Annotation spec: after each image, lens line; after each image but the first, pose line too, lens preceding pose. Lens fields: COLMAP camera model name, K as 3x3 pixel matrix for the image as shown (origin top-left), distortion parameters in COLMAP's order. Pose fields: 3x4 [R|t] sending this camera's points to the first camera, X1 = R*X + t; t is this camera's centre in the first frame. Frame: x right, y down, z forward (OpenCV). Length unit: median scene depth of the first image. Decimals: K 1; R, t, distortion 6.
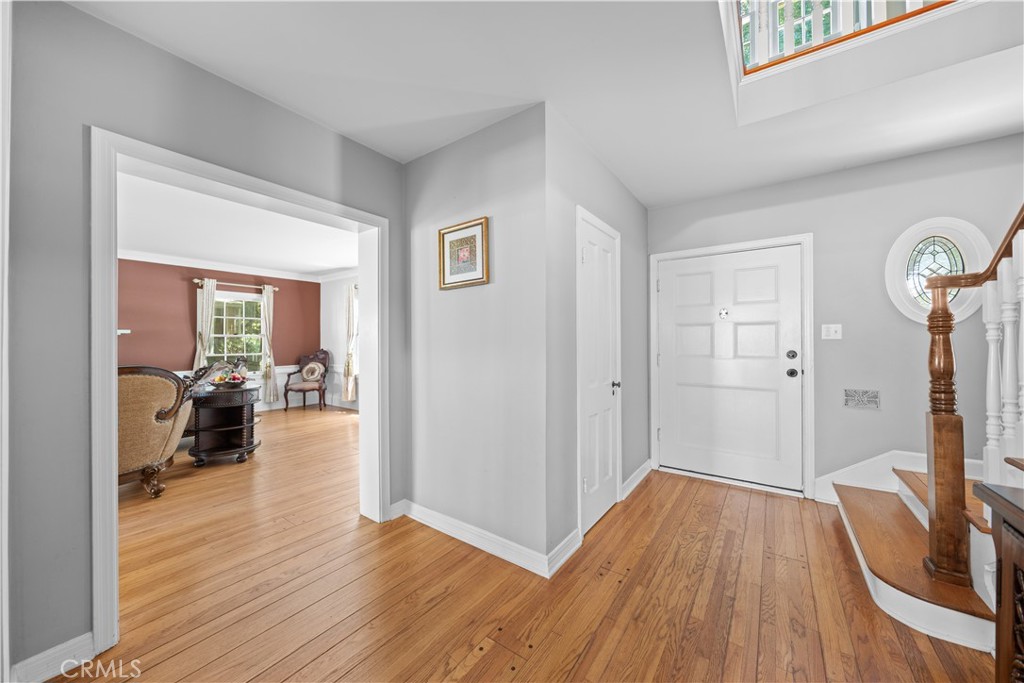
lens RADIAL K [[364.3, 0, 507.4], [0, 364.3, 338.9], [0, 0, 1]] dist [-0.006199, 0.000126]
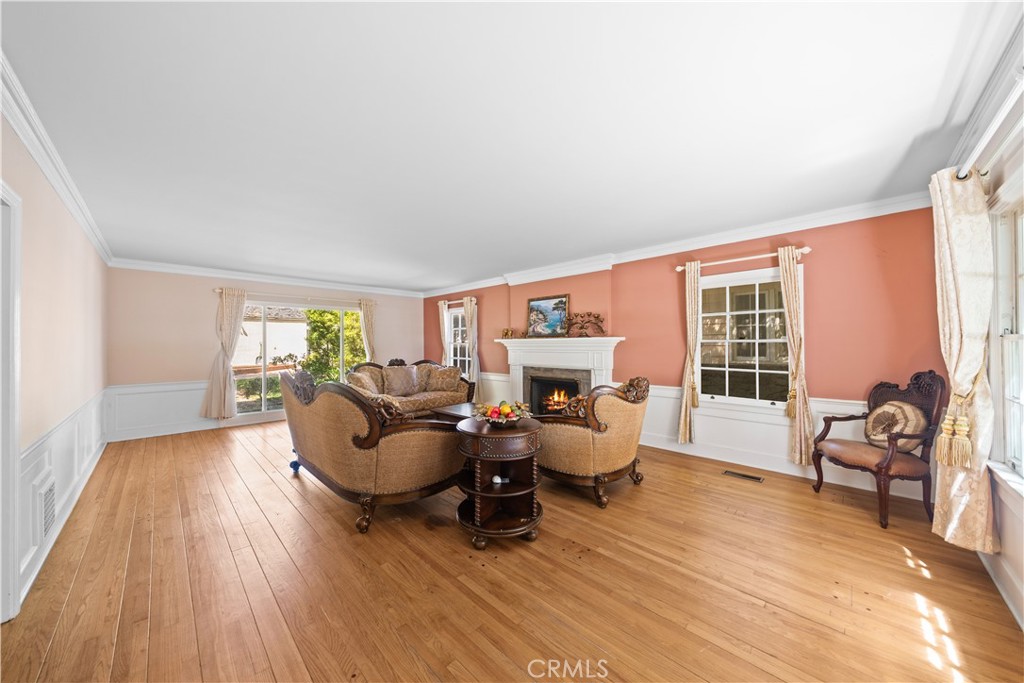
lens RADIAL K [[352.9, 0, 518.0], [0, 352.9, 343.9], [0, 0, 1]] dist [-0.007254, 0.000340]
pose [[-0.146200, 0.002418, -0.989252, -0.080802], [0.012826, 0.999918, 0.000548, -0.008174], [0.989172, -0.012608, -0.146218, 0.678581]]
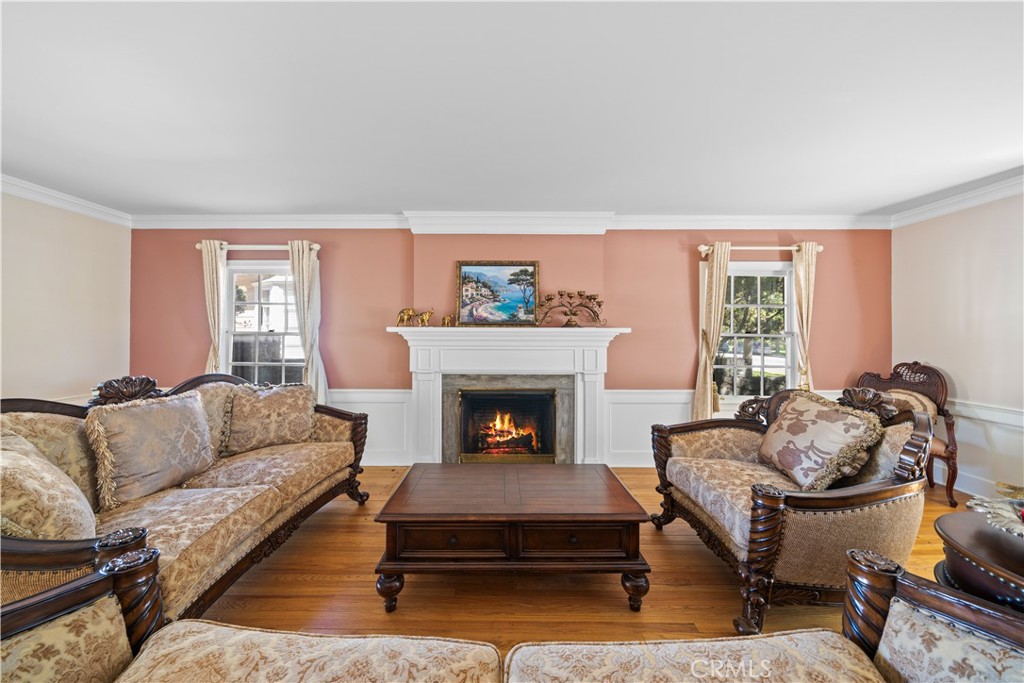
lens RADIAL K [[352.9, 0, 507.8], [0, 352.9, 332.9], [0, 0, 1]] dist [-0.007254, 0.000340]
pose [[0.577670, 0.004652, -0.816257, -0.488827], [0.000161, 0.999983, 0.005813, -0.015324], [0.816270, -0.003490, 0.577659, 0.329753]]
